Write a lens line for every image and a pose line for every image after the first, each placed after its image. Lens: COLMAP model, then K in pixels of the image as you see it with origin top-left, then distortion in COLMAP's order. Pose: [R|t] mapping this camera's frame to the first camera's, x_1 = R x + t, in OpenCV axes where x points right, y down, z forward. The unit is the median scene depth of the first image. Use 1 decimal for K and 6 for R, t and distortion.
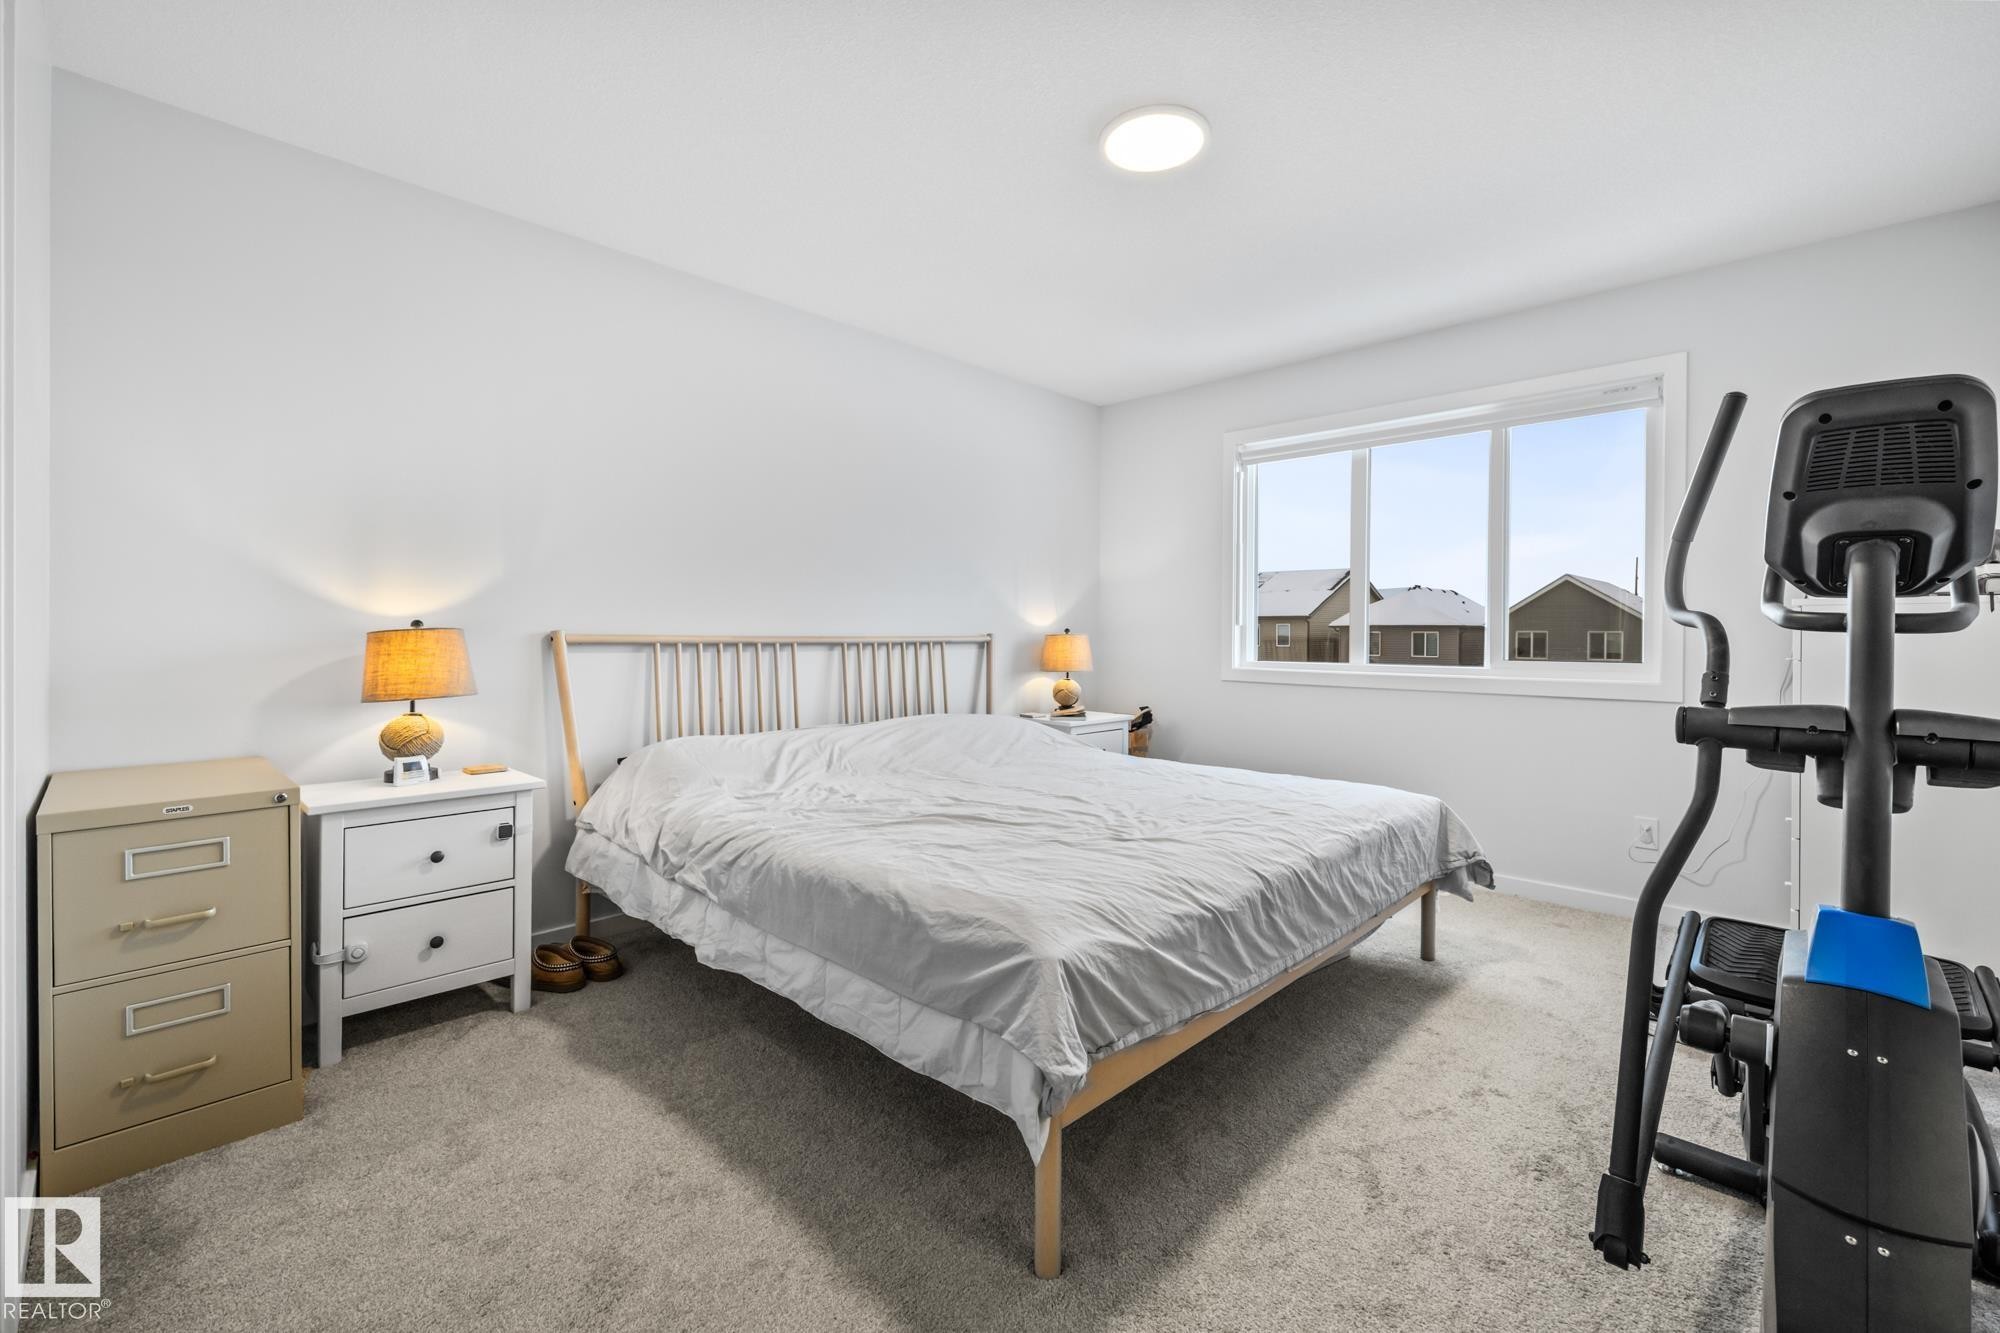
lens RADIAL K [[844.1, 0, 988.7], [0, 844.1, 662.0], [0, 0, 1]] dist [-0.001184, -0.000092]
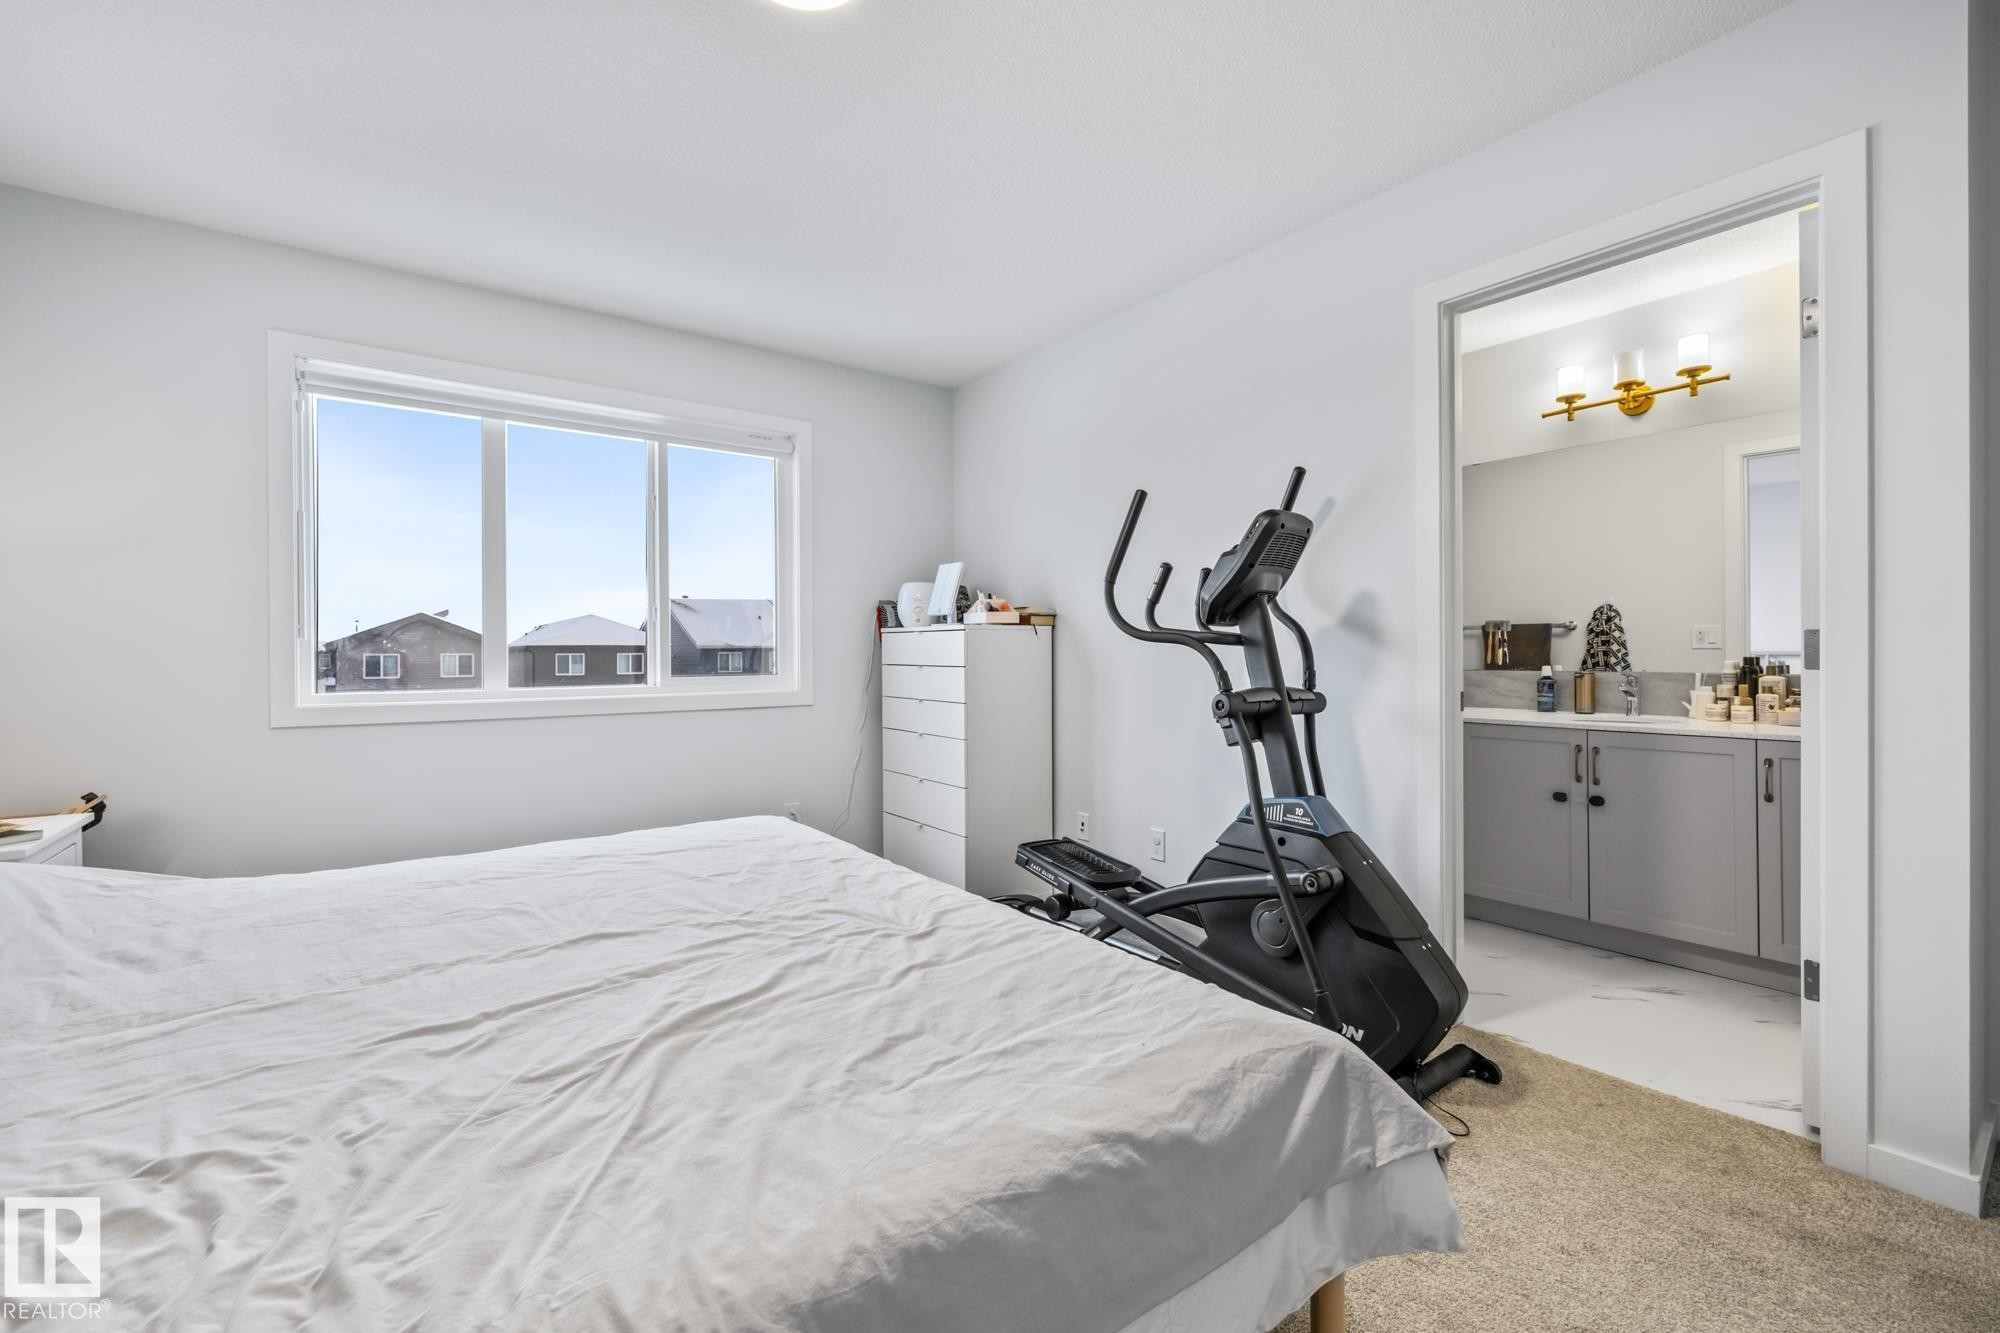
lens RADIAL K [[844.1, 0, 988.7], [0, 844.1, 662.0], [0, 0, 1]] dist [-0.001184, -0.000092]
pose [[0.162247, -0.021293, 0.986520, -0.607889], [0.041259, 0.999039, 0.014778, -0.034913], [-0.985887, 0.038305, 0.162969, 0.917045]]
